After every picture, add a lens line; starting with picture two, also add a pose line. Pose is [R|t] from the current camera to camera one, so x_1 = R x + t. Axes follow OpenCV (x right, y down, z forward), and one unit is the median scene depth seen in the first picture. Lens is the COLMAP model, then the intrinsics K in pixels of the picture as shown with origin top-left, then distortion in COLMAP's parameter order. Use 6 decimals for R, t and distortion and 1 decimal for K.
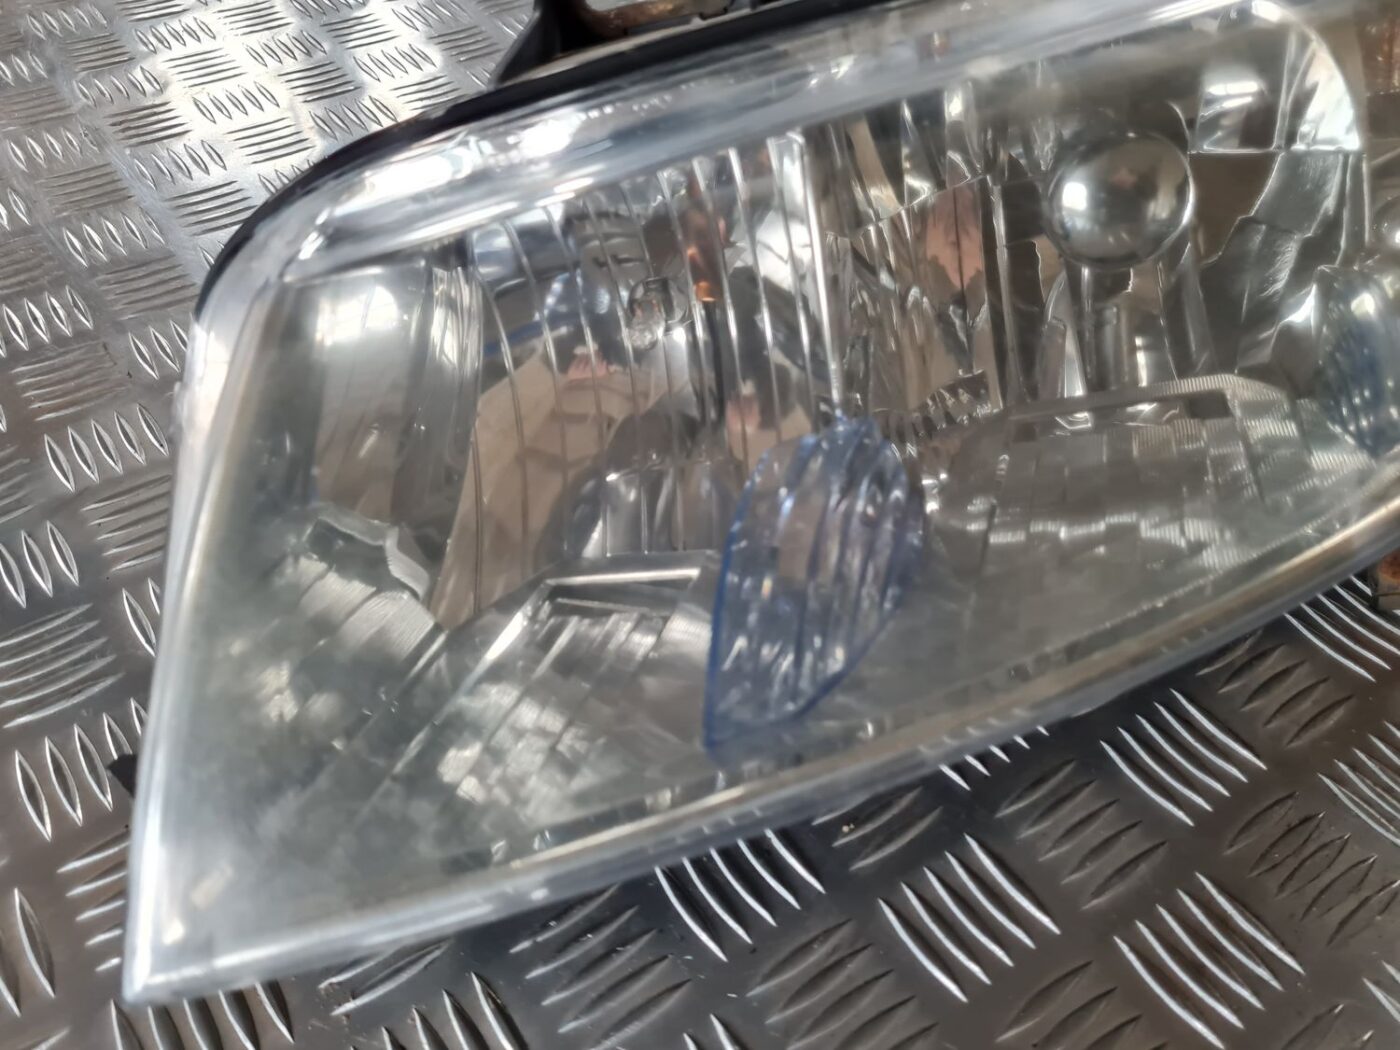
lens RADIAL K [[1134.6, 0, 700.0], [0, 1134.6, 525.0], [0, 0, 1]] dist [0.015575, -0.005935]
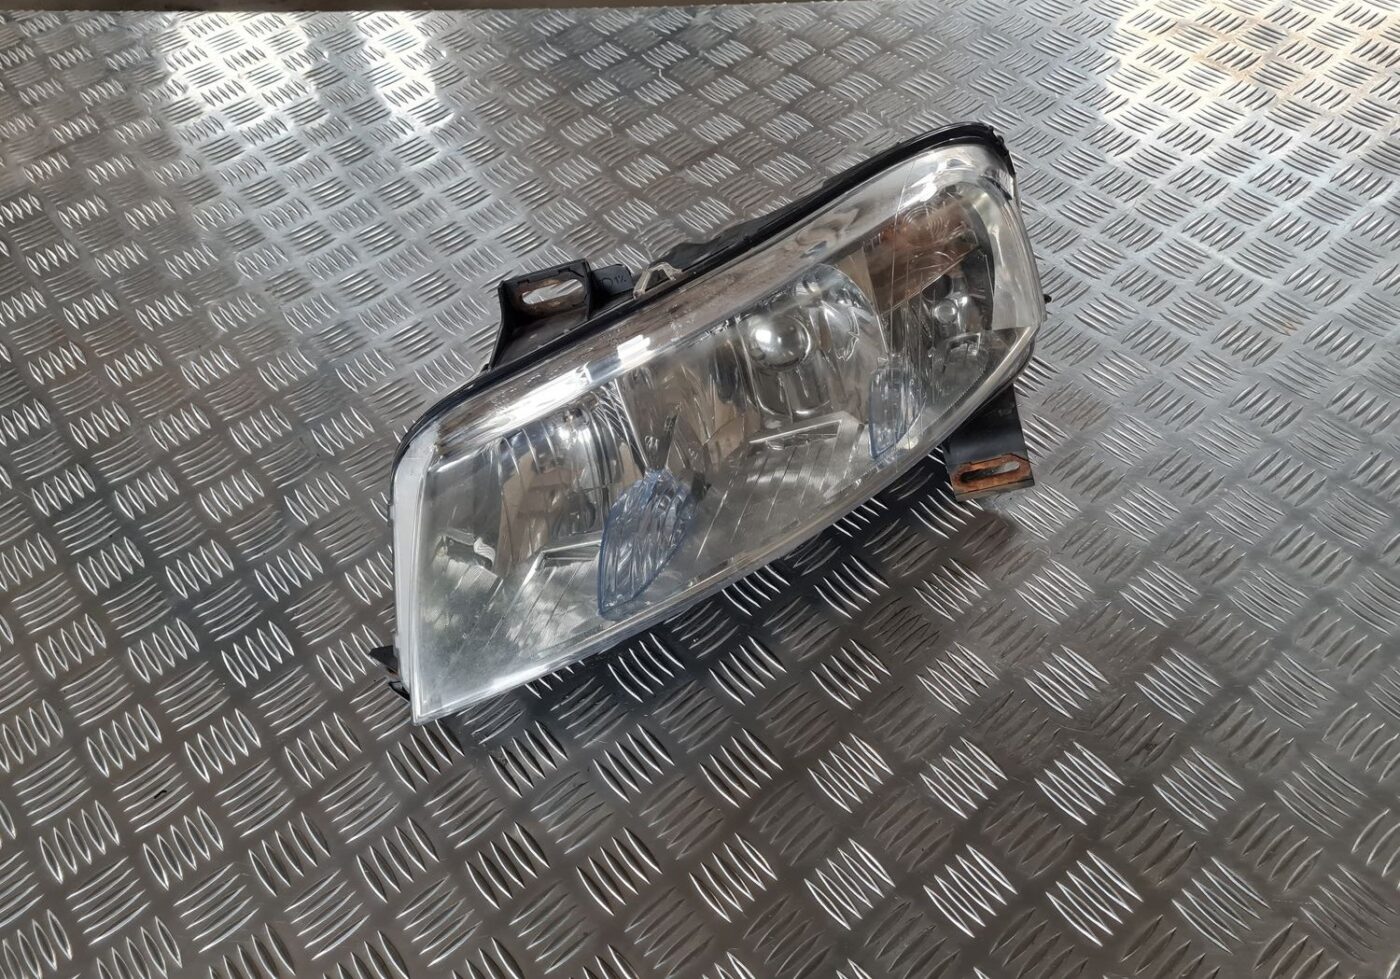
lens RADIAL K [[1146.3, 0, 702.6], [0, 1146.3, 444.7], [0, 0, 1]] dist [0.031491, -0.001143]
pose [[0.990042, -0.133520, -0.044604, 0.296807], [0.135642, 0.989570, 0.048510, -0.216304], [0.037662, -0.054078, 0.997826, -1.211763]]
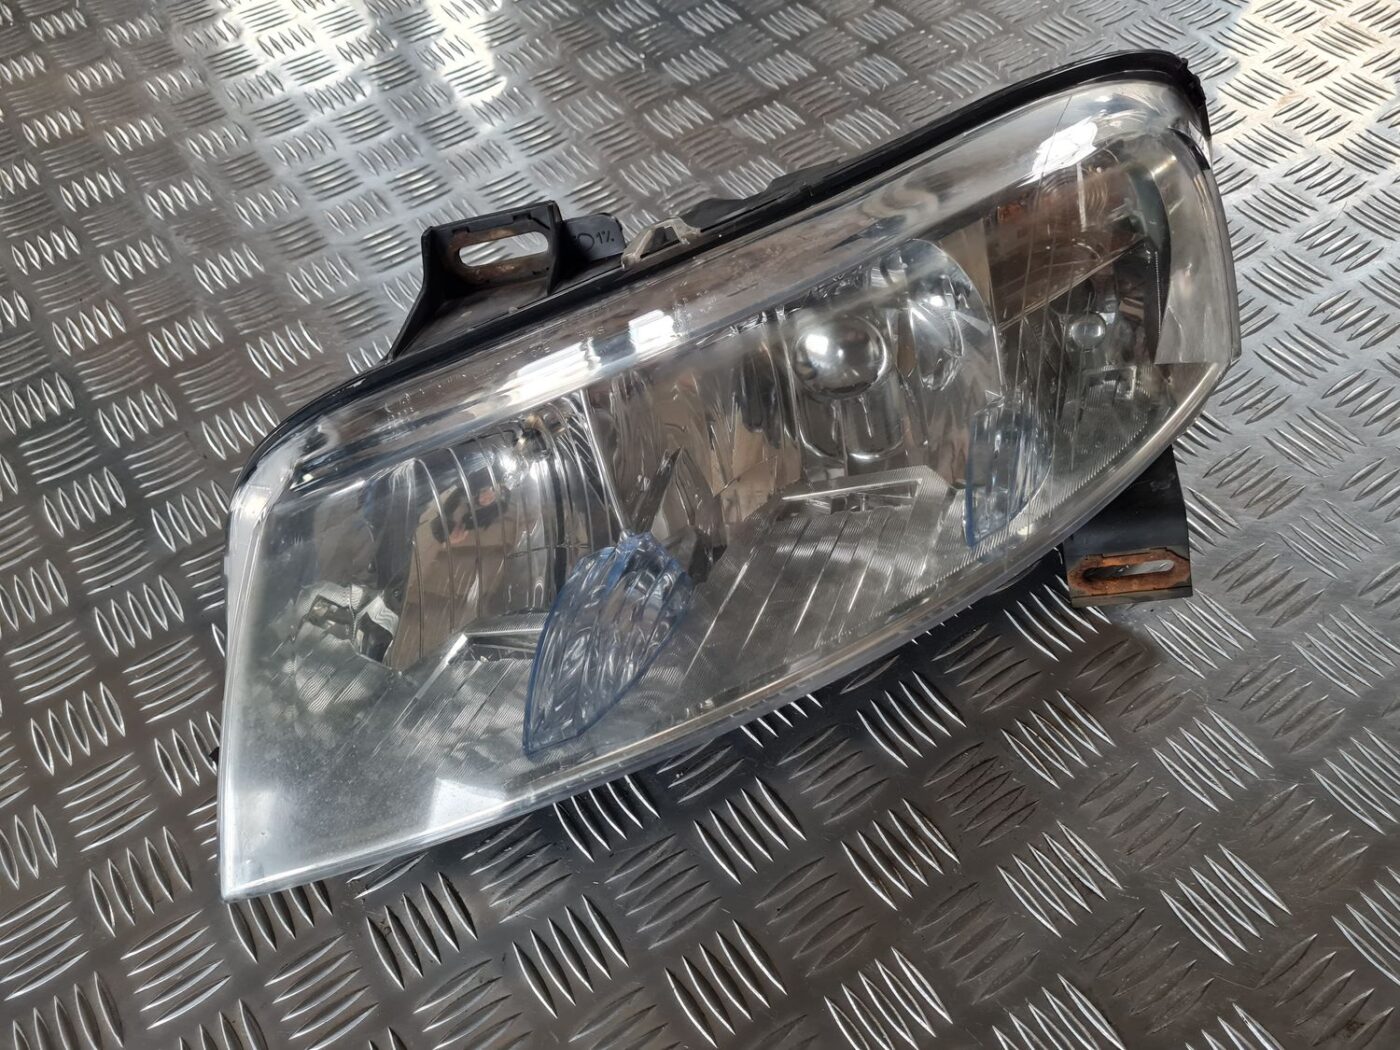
lens RADIAL K [[1134.6, 0, 700.0], [0, 1134.6, 525.0], [0, 0, 1]] dist [0.015575, -0.005935]
pose [[0.995468, -0.042893, -0.084871, 0.305927], [0.051852, 0.992977, 0.106342, -0.232029], [0.079713, -0.110261, 0.990701, -0.481916]]
